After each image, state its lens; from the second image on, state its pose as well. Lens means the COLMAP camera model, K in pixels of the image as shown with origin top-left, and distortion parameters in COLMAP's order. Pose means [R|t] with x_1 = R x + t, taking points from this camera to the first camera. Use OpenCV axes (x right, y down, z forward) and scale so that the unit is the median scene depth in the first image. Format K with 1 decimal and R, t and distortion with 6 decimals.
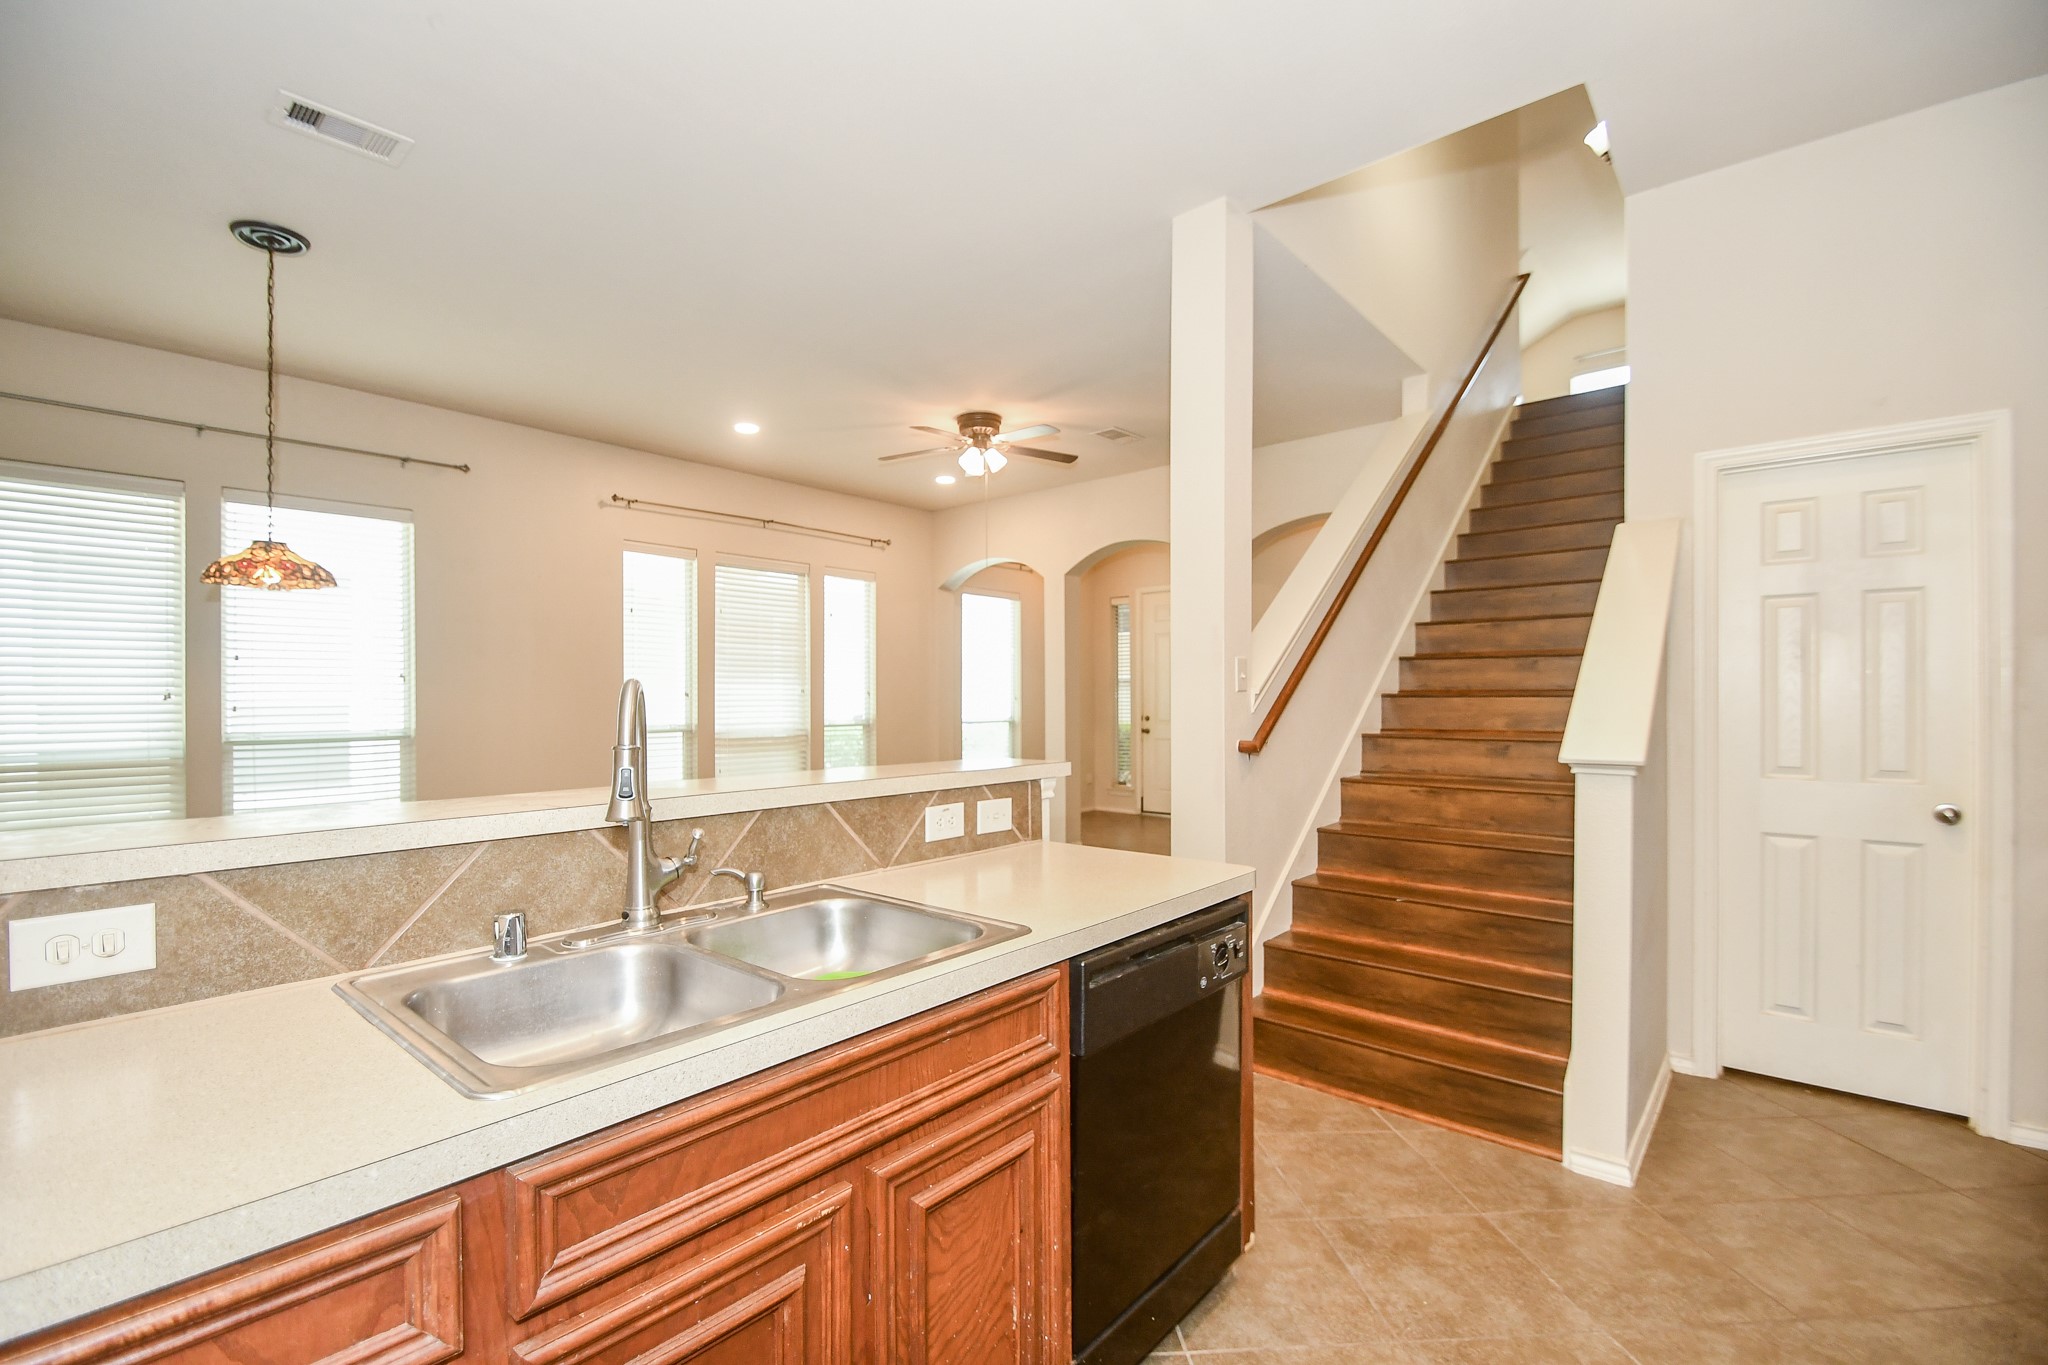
lens RADIAL K [[901.3, 0, 995.3], [0, 901.3, 698.3], [0, 0, 1]] dist [0.016431, -0.016032]
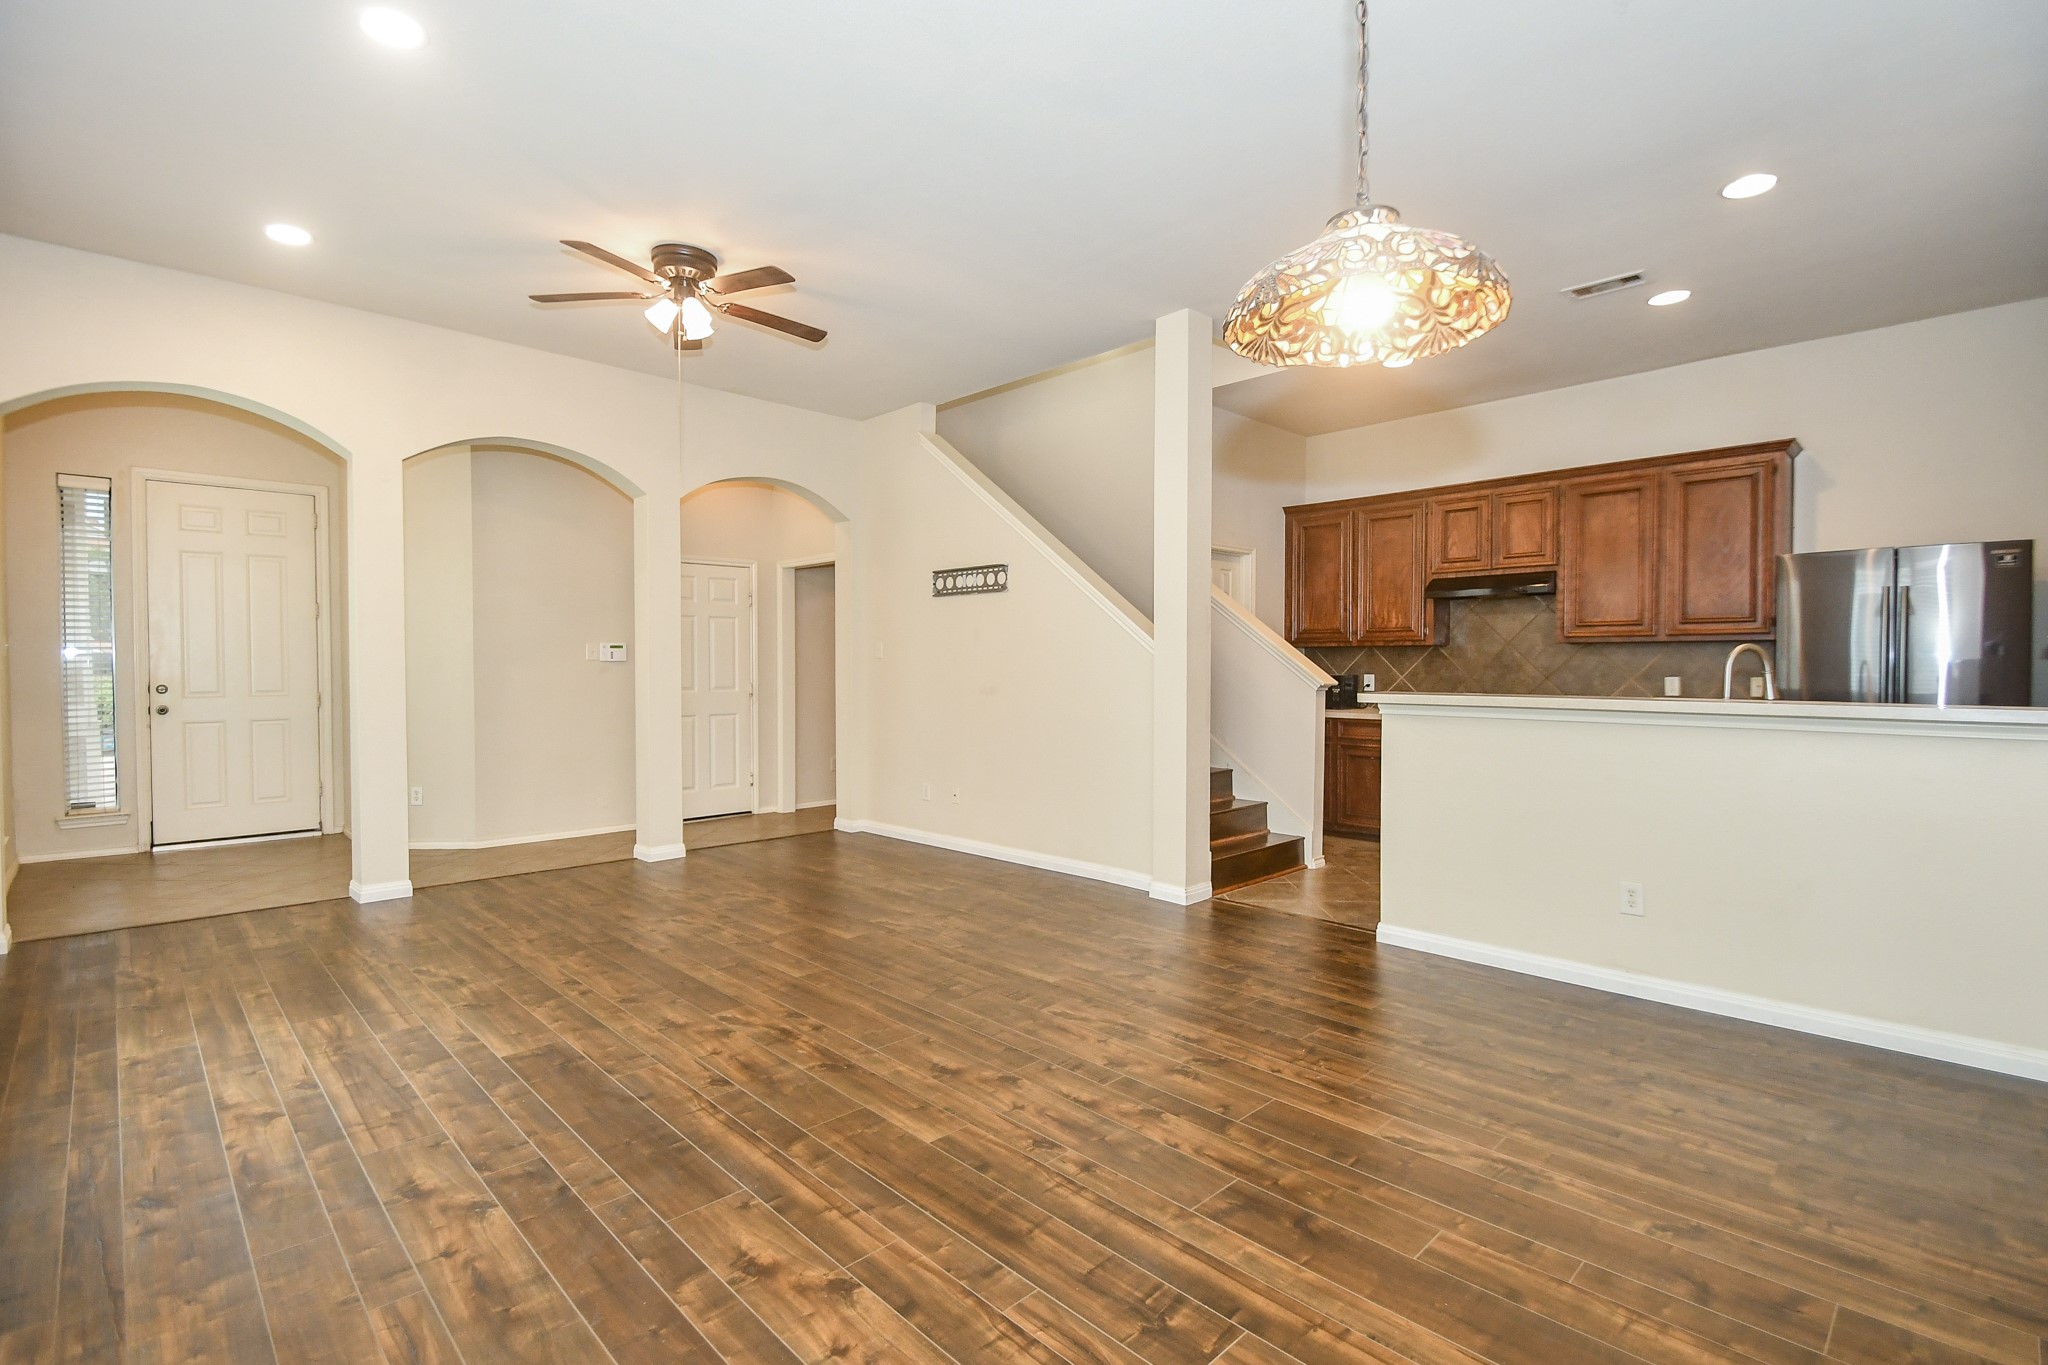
lens RADIAL K [[950.6, 0, 1009.4], [0, 950.6, 687.8], [0, 0, 1]] dist [-0.001094, -0.000942]
pose [[0.069560, -0.022474, 0.997325, -0.620044], [-0.000073, 0.999746, 0.022534, 0.010320], [-0.997578, -0.001641, 0.069540, 0.572838]]
